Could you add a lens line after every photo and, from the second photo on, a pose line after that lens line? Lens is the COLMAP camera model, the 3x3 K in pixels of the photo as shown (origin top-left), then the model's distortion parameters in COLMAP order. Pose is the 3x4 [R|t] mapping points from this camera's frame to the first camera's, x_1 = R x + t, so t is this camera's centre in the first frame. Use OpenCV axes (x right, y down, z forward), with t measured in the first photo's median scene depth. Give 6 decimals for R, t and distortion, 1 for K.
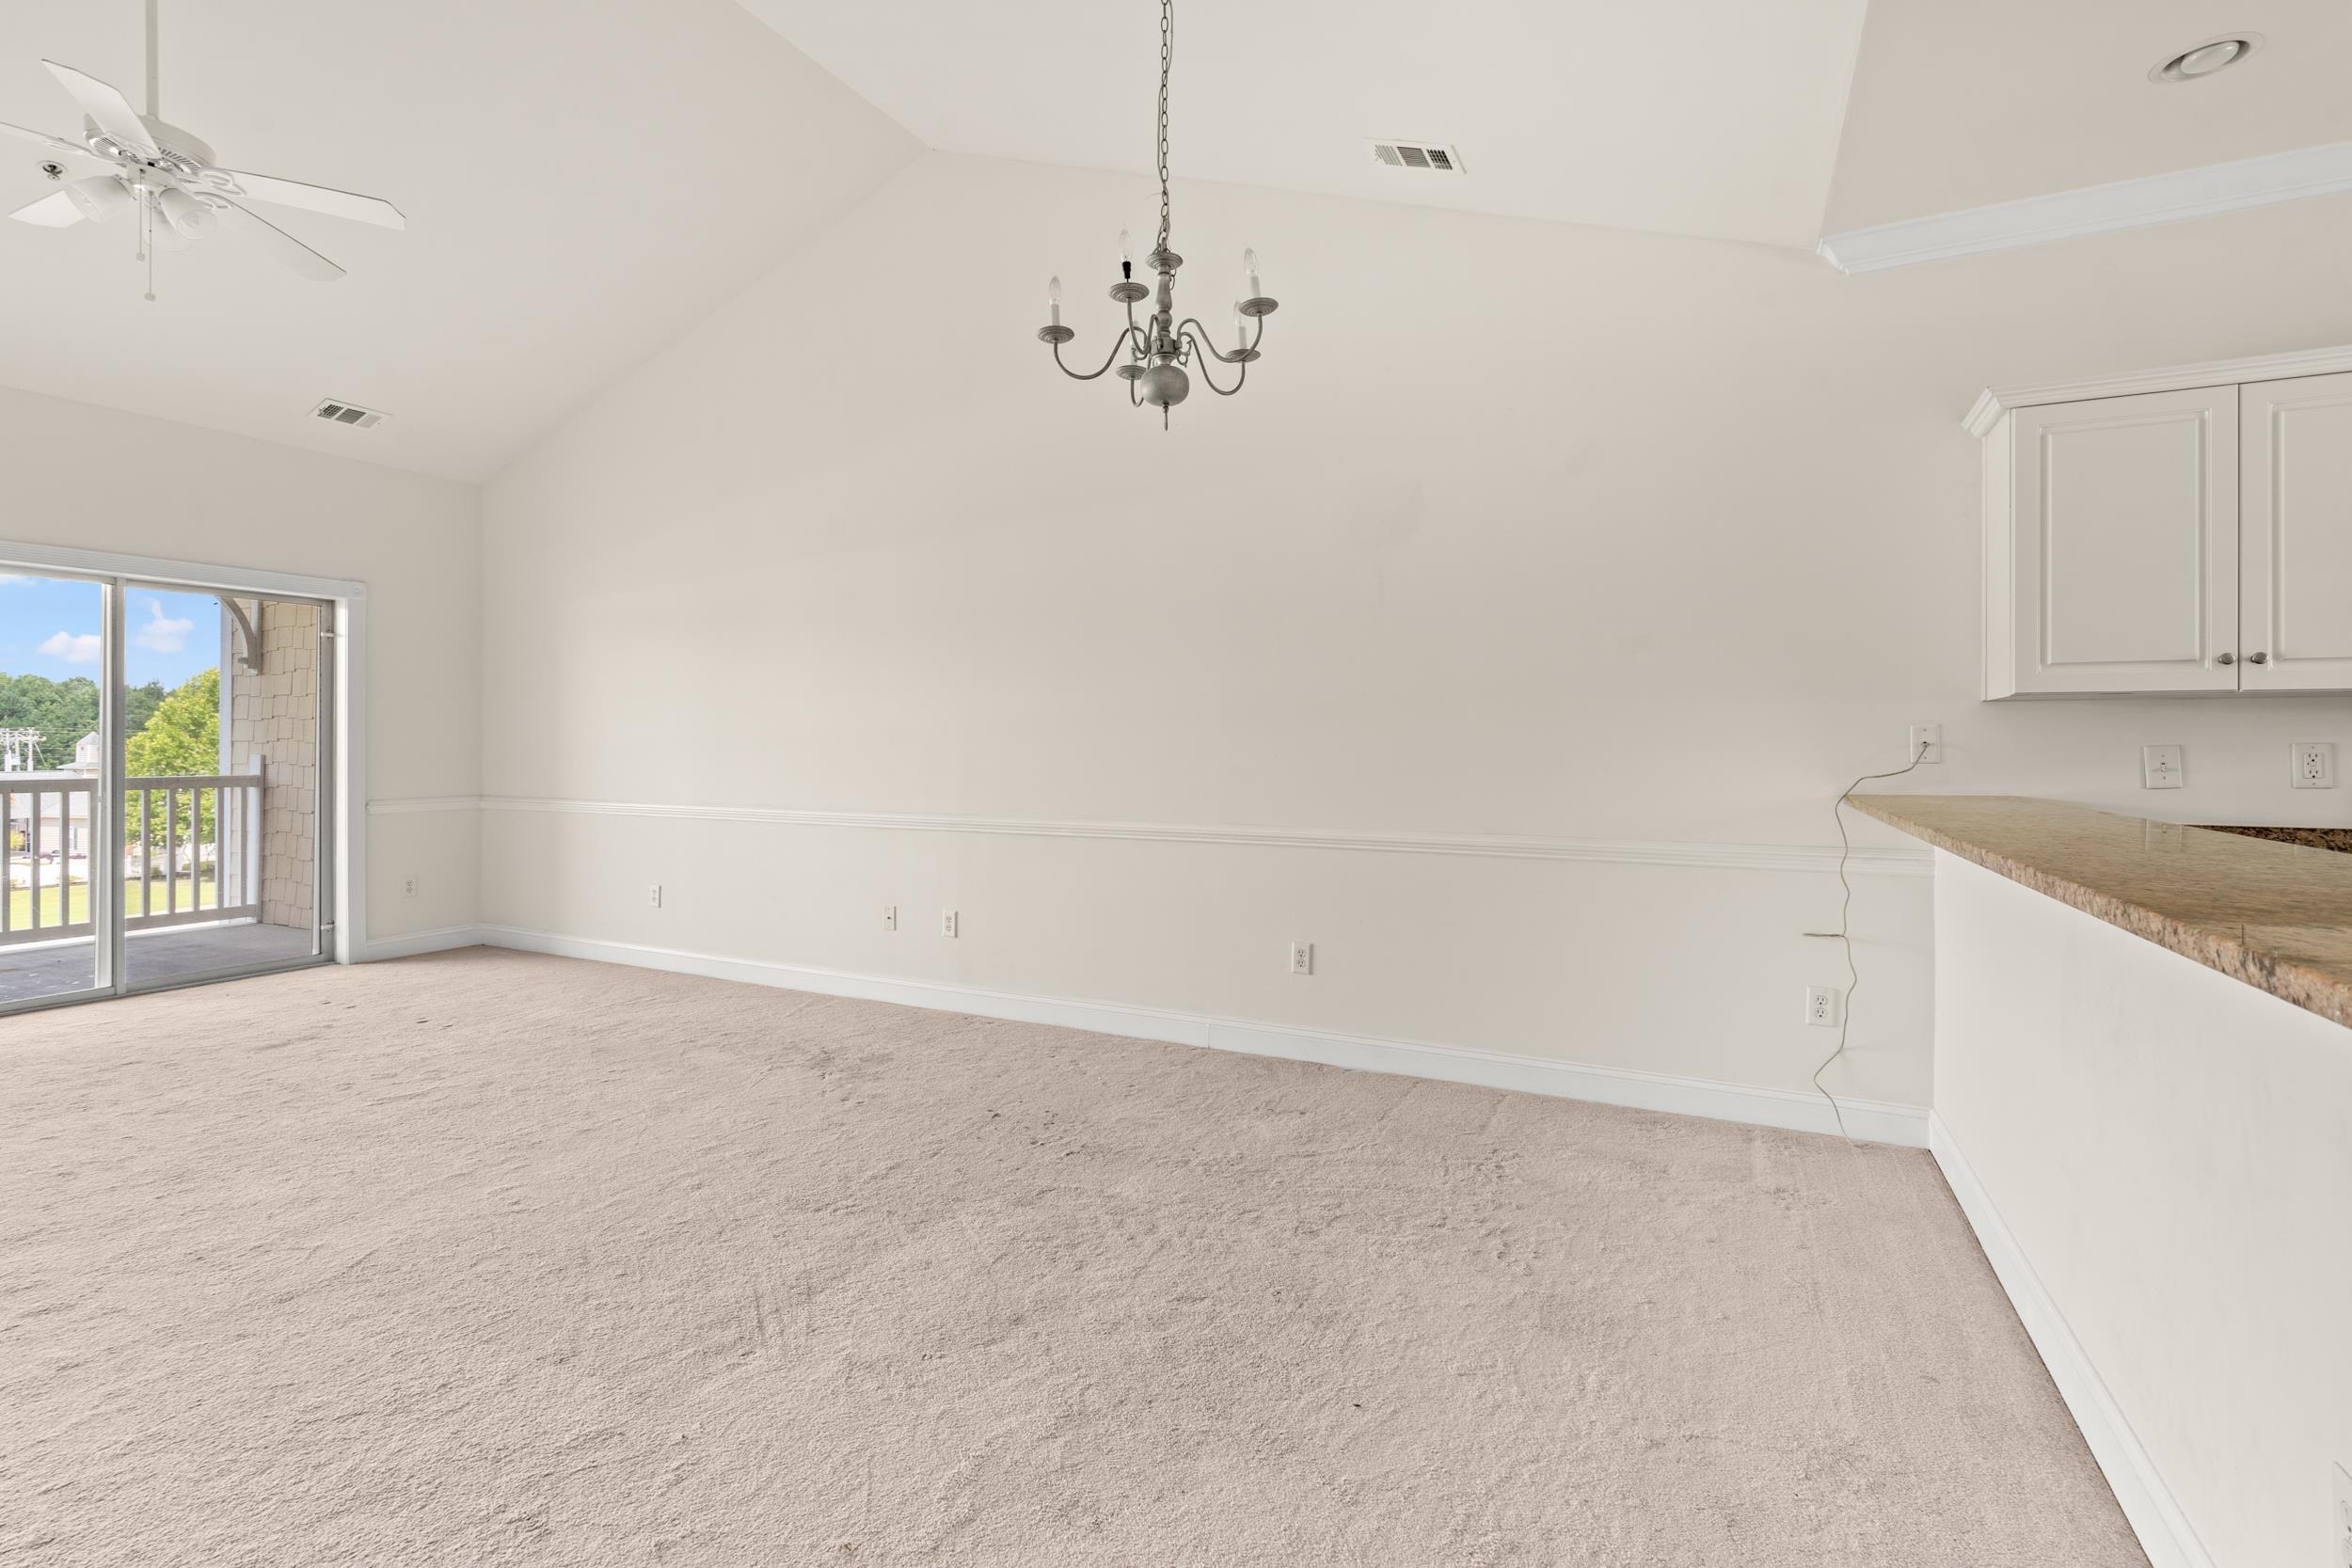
lens RADIAL K [[1083.7, 0, 1170.0], [0, 1083.7, 724.2], [0, 0, 1]] dist [0.002647, 0.001218]
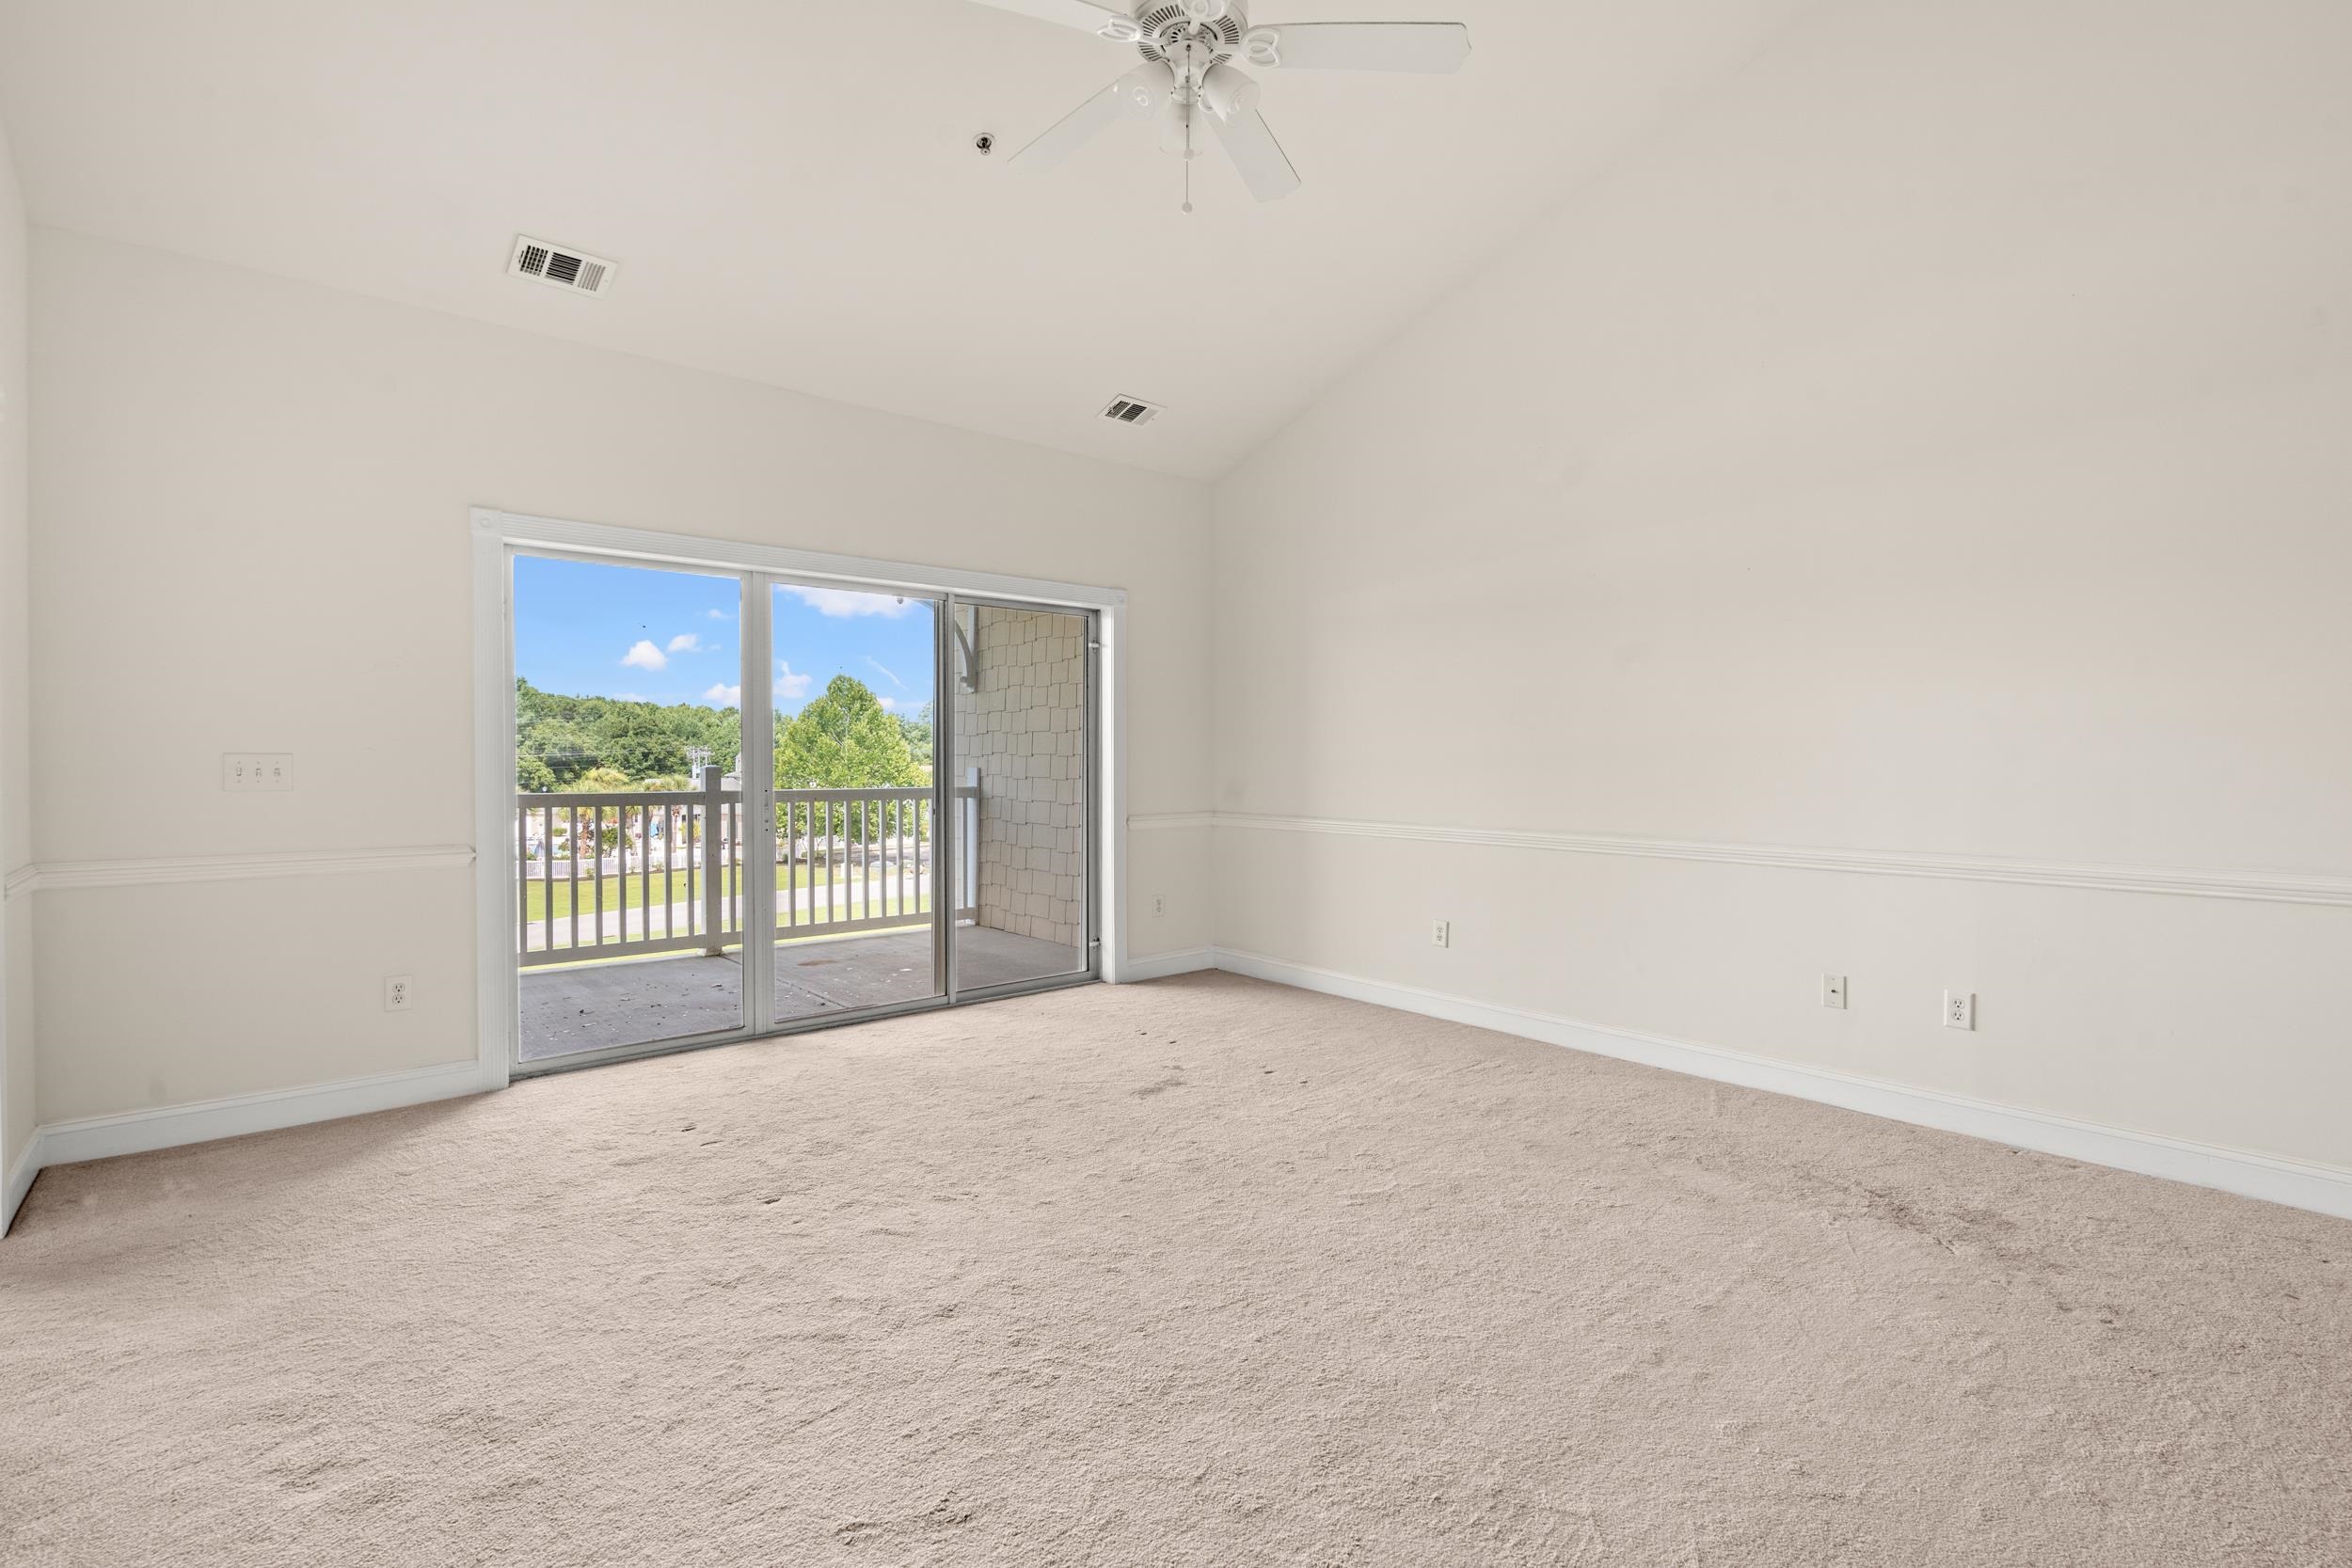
lens RADIAL K [[1078.6, 0, 1180.6], [0, 1078.6, 742.3], [0, 0, 1]] dist [-0.002158, 0.000123]
pose [[0.924731, -0.008056, -0.380537, -0.318030], [0.010423, 0.999937, 0.004160, 0.001174], [0.380479, -0.007813, 0.924756, 0.125309]]
